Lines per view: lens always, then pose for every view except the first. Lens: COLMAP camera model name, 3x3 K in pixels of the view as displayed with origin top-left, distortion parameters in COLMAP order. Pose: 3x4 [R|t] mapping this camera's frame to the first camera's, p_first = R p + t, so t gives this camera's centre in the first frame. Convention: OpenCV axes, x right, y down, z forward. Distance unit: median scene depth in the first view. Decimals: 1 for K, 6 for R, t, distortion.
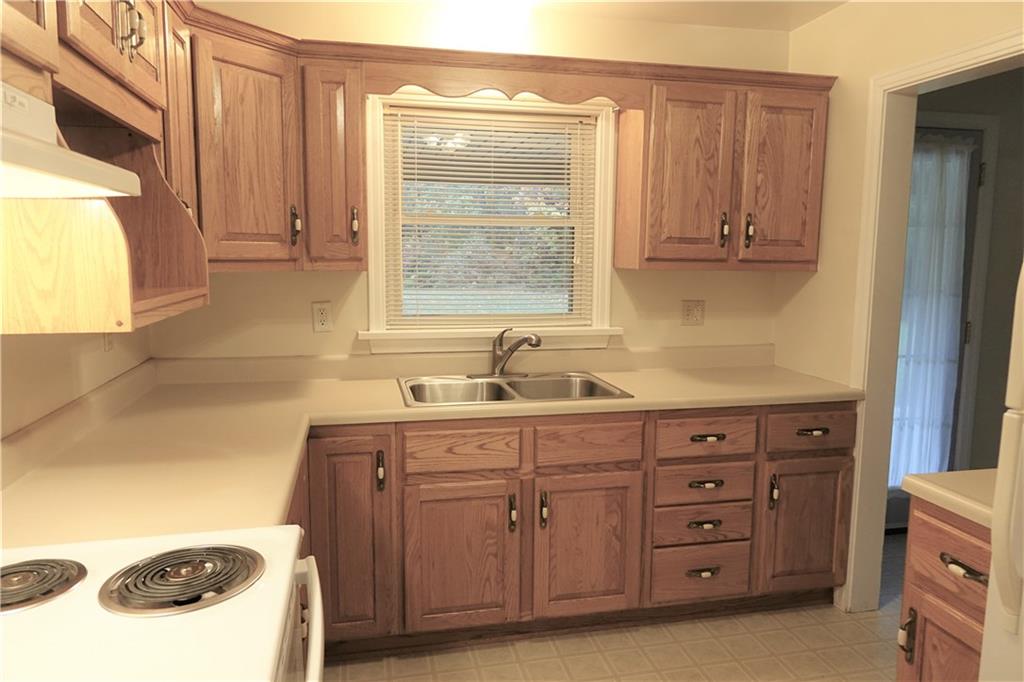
lens RADIAL K [[697.3, 0, 509.3], [0, 697.3, 338.1], [0, 0, 1]] dist [-0.006754, -0.002870]
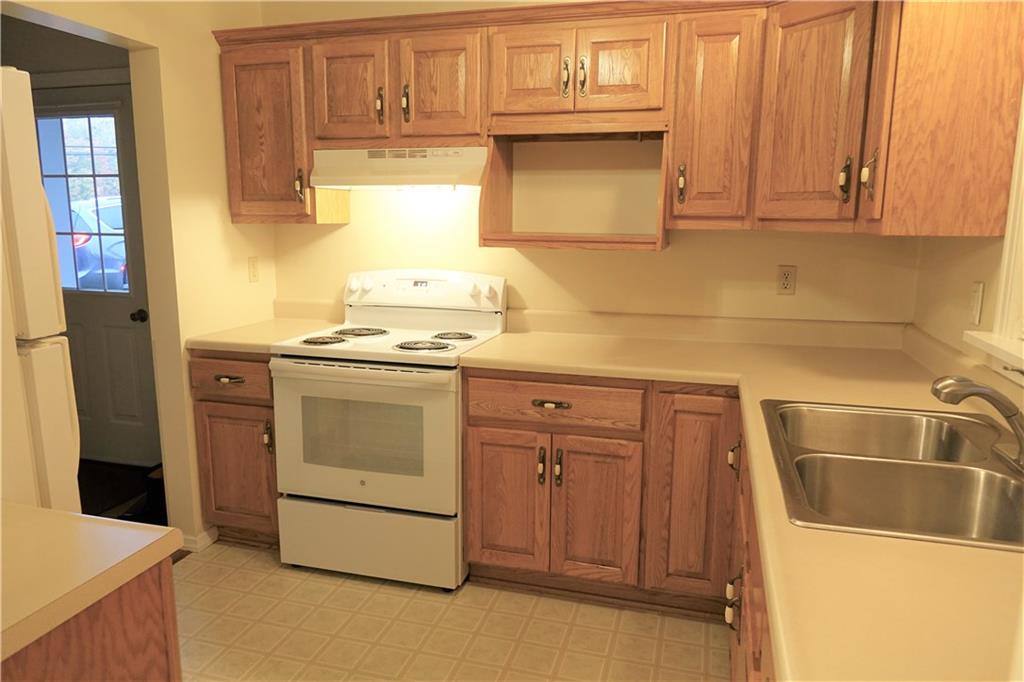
lens RADIAL K [[697.3, 0, 509.3], [0, 697.3, 338.1], [0, 0, 1]] dist [-0.006754, -0.002870]
pose [[-0.480219, 0.140212, -0.865870, 0.655281], [-0.116055, 0.968306, 0.221165, -0.111628], [0.869437, 0.206696, -0.448727, 1.043171]]
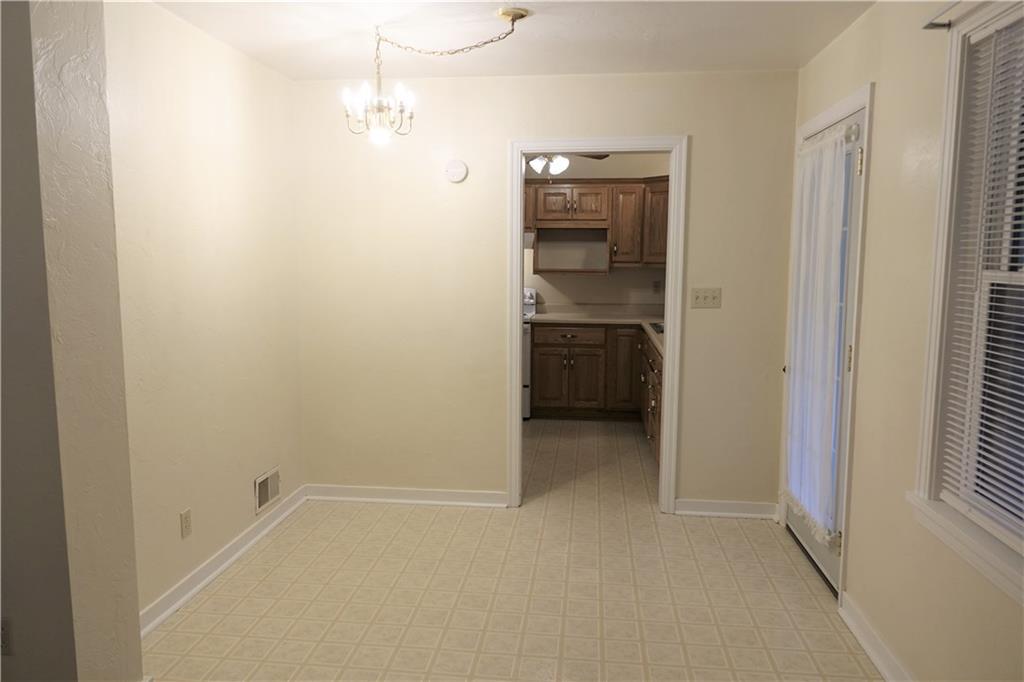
lens RADIAL K [[697.3, 0, 509.3], [0, 697.3, 338.1], [0, 0, 1]] dist [-0.006754, -0.002870]
pose [[-0.332480, 0.099014, -0.937898, 2.176037], [-0.120013, 0.981947, 0.146208, -0.139349], [0.935443, 0.161172, -0.314595, 1.253614]]
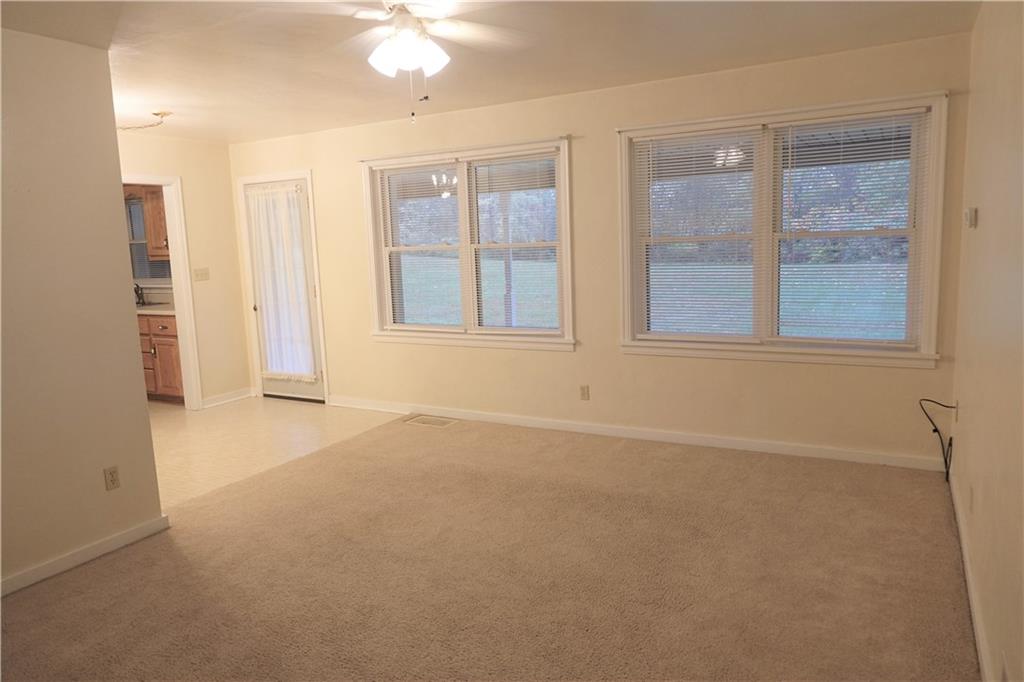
lens RADIAL K [[697.3, 0, 509.3], [0, 697.3, 338.1], [0, 0, 1]] dist [-0.006754, -0.002870]
pose [[0.743724, 0.060028, -0.665786, 3.143274], [-0.036681, 0.998124, 0.049017, 0.011934], [0.667480, -0.012033, 0.744531, 0.012277]]
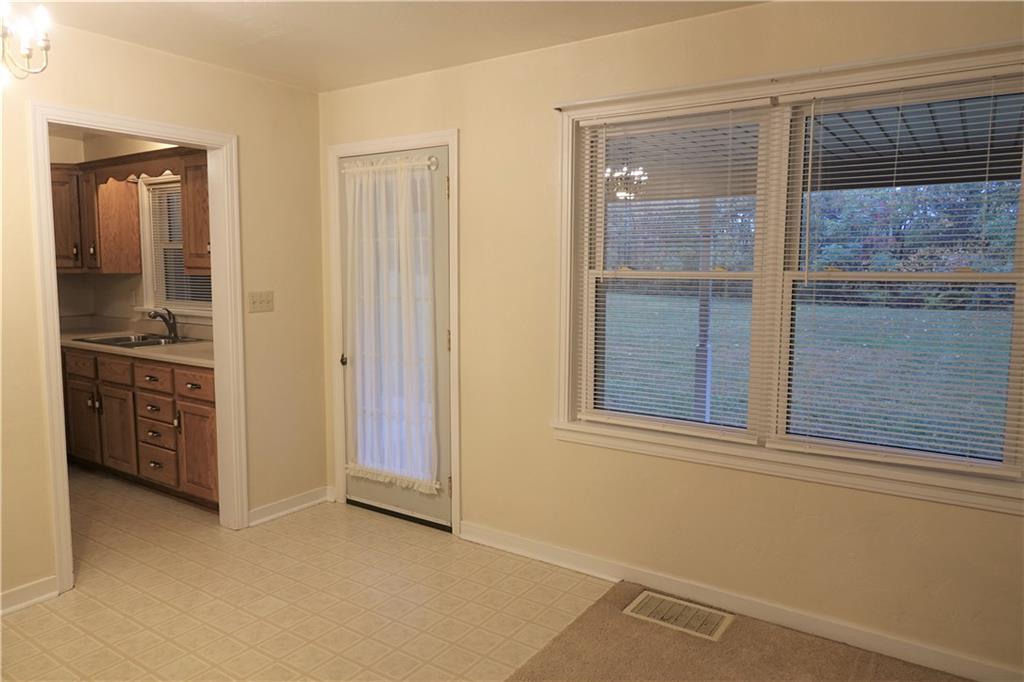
lens RADIAL K [[697.3, 0, 509.3], [0, 697.3, 338.1], [0, 0, 1]] dist [-0.006754, -0.002870]
pose [[0.684020, 0.069744, -0.726121, 2.075573], [-0.087199, 0.996099, 0.013533, -0.043148], [0.724232, 0.054060, 0.687434, 0.511273]]
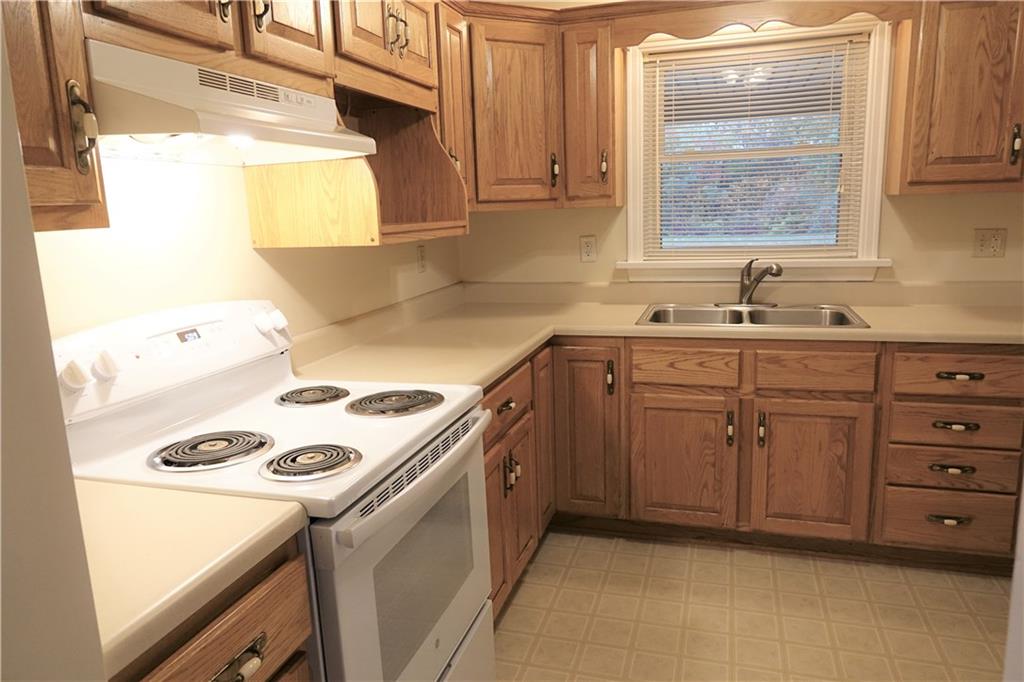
lens RADIAL K [[697.3, 0, 509.3], [0, 697.3, 338.1], [0, 0, 1]] dist [-0.006754, -0.002870]
pose [[0.865654, 0.054337, -0.497685, 0.232664], [-0.018246, 0.996856, 0.077101, 0.034706], [0.500310, -0.057662, 0.863924, -0.089793]]
